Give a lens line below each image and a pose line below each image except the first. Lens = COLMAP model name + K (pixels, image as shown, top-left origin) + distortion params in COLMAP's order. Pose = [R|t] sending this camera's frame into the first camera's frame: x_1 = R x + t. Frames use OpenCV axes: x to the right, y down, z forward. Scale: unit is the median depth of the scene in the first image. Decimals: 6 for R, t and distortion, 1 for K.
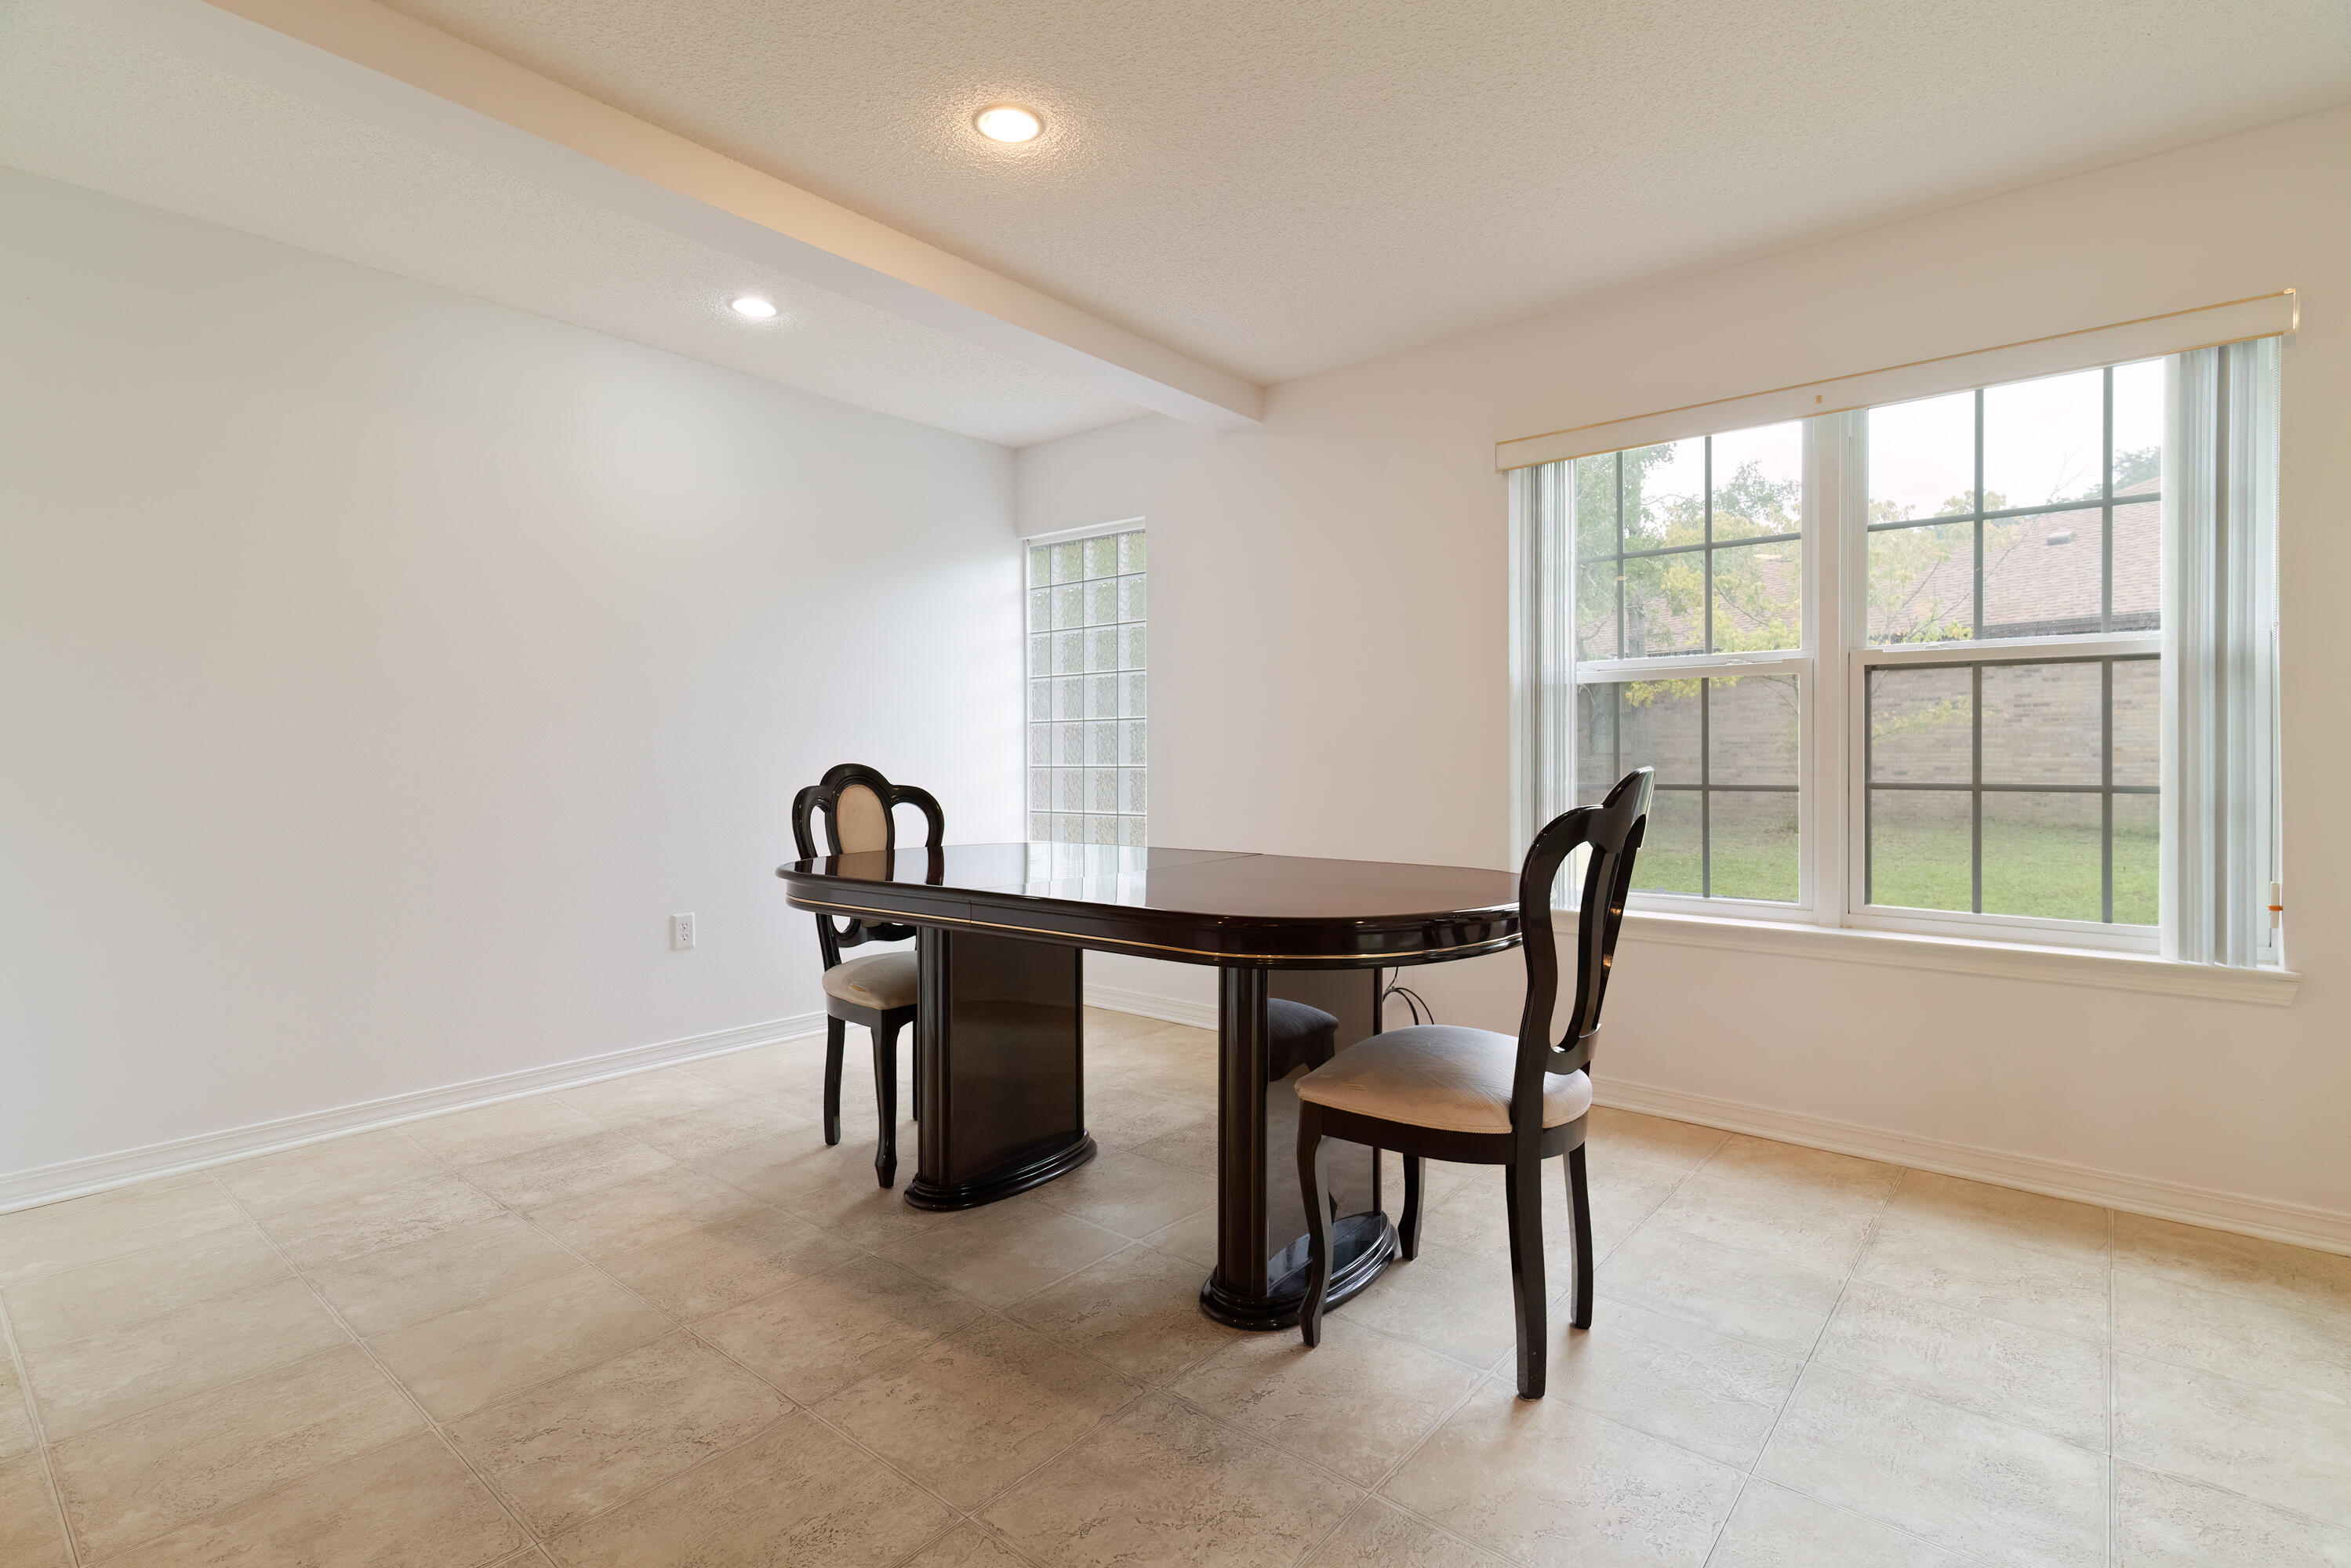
lens RADIAL K [[1096.5, 0, 1199.8], [0, 1096.5, 765.8], [0, 0, 1]] dist [0.002827, 0.000268]
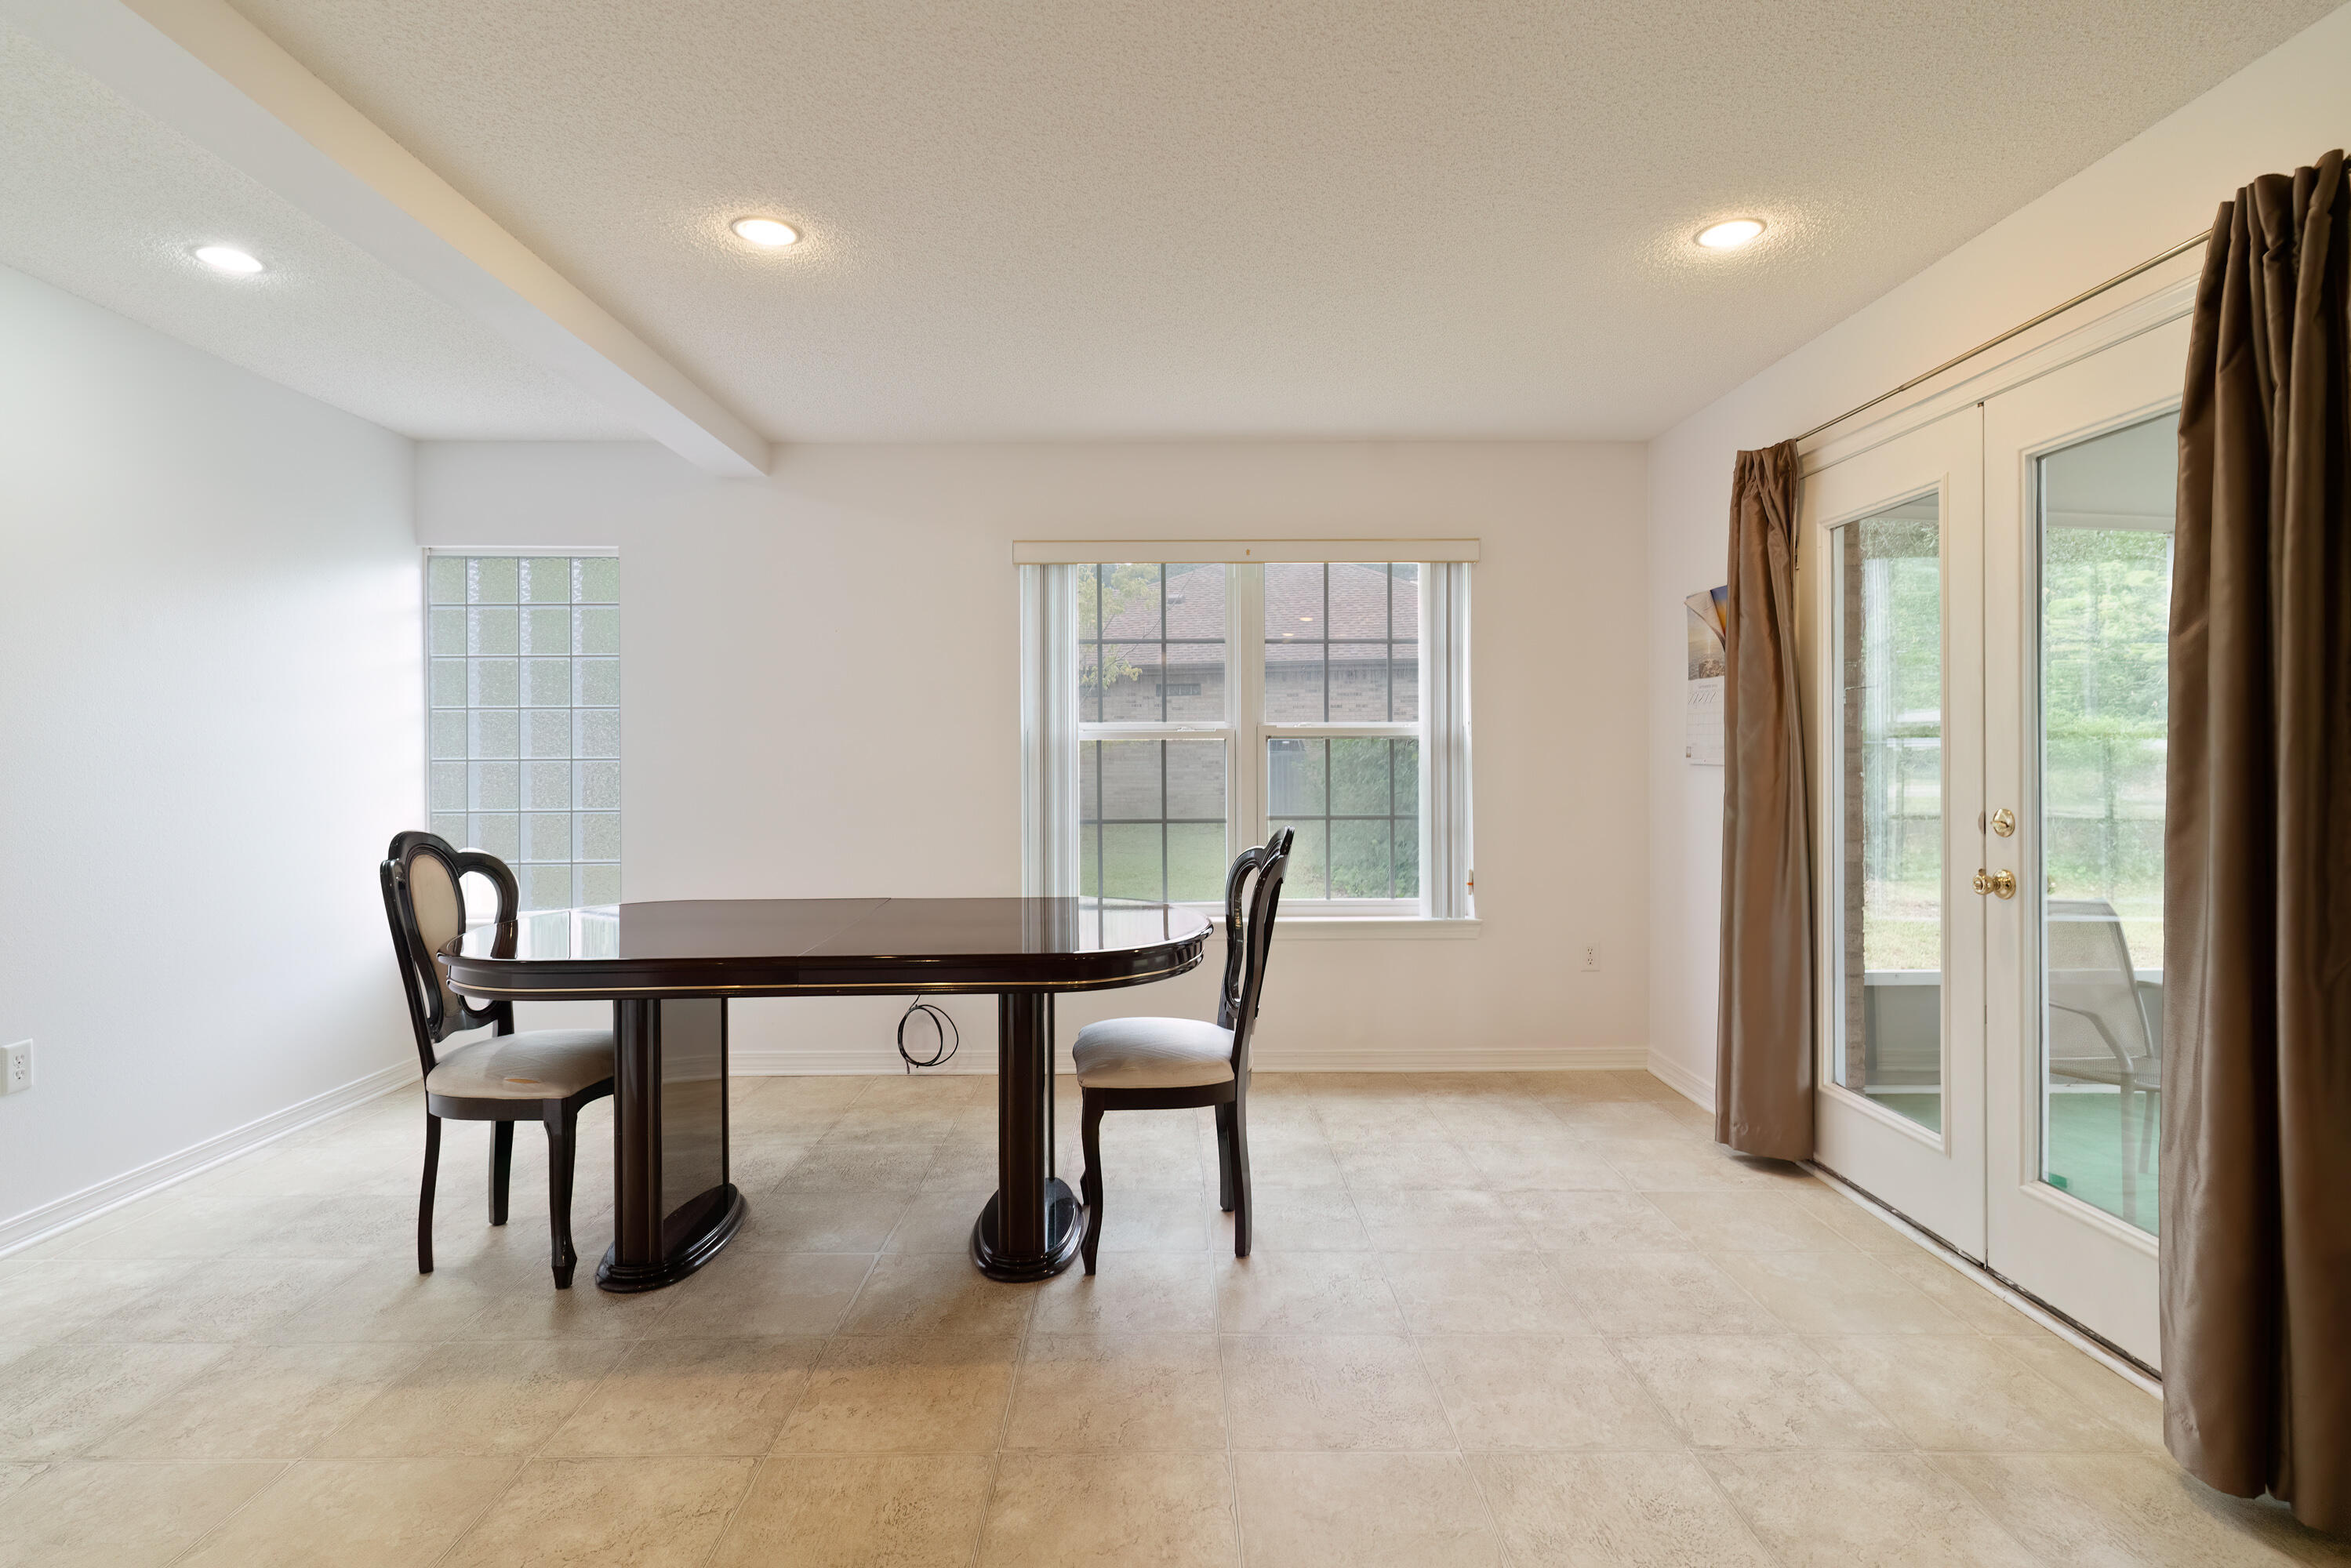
lens RADIAL K [[1116.2, 0, 1166.5], [0, 1116.2, 763.7], [0, 0, 1]] dist [0.001480, -0.000243]
pose [[0.768762, -0.003700, 0.639524, -0.548336], [0.006474, 0.999977, -0.001996, -0.063912], [-0.639502, 0.005675, 0.768768, -0.071121]]
